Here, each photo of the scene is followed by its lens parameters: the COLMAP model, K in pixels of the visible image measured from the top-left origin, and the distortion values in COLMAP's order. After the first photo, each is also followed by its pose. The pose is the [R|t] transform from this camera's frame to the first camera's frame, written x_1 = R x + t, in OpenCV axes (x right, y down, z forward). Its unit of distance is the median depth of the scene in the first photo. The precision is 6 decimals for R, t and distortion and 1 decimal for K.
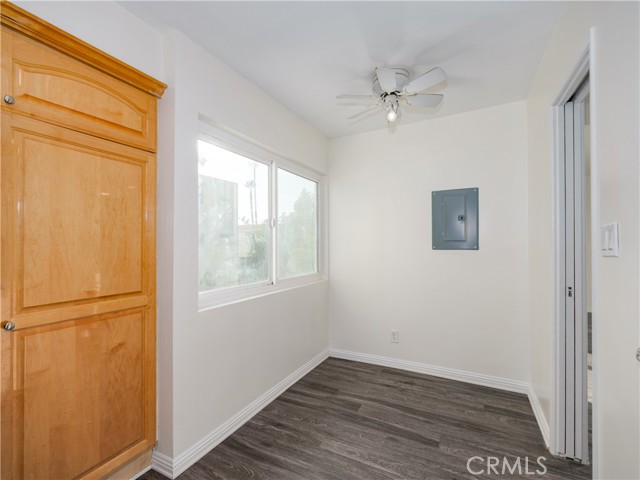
lens RADIAL K [[306.0, 0, 319.2], [0, 306.0, 241.4], [0, 0, 1]] dist [-0.000998, 0.003022]
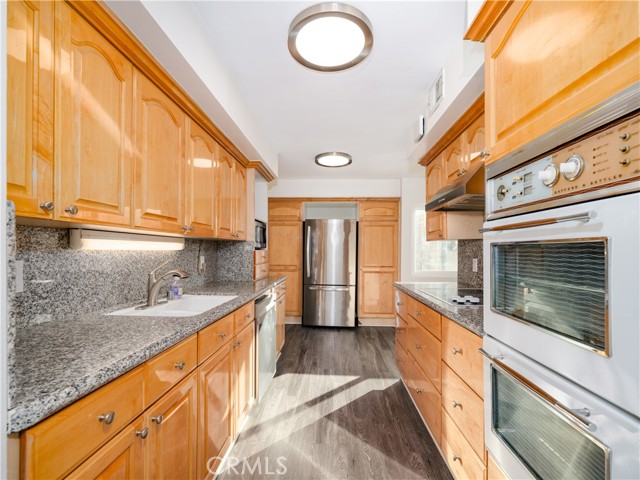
lens RADIAL K [[306.0, 0, 319.3], [0, 306.0, 243.5], [0, 0, 1]] dist [-0.000998, 0.003022]
pose [[0.421422, -0.013111, -0.906770, 1.575106], [0.010752, 0.999897, -0.009461, -0.047895], [0.906801, -0.005762, 0.421519, -0.806354]]
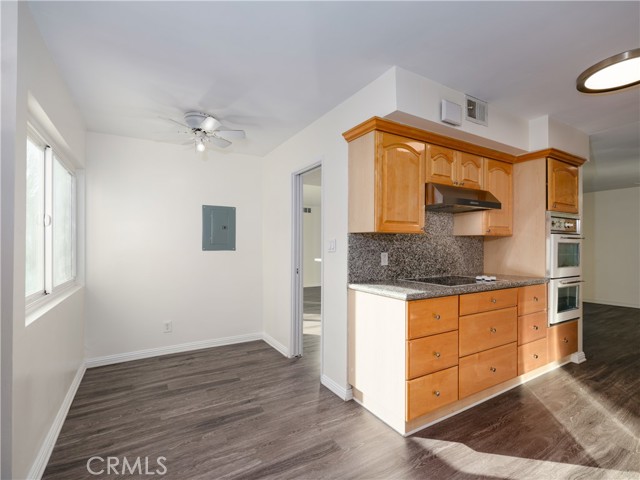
lens RADIAL K [[306.0, 0, 317.5], [0, 306.0, 244.1], [0, 0, 1]] dist [-0.000998, 0.003022]
pose [[0.519588, 0.011119, 0.854345, -0.565006], [-0.013425, 0.999898, -0.004849, -0.000974], [-0.854312, -0.008950, 0.519684, -0.088760]]
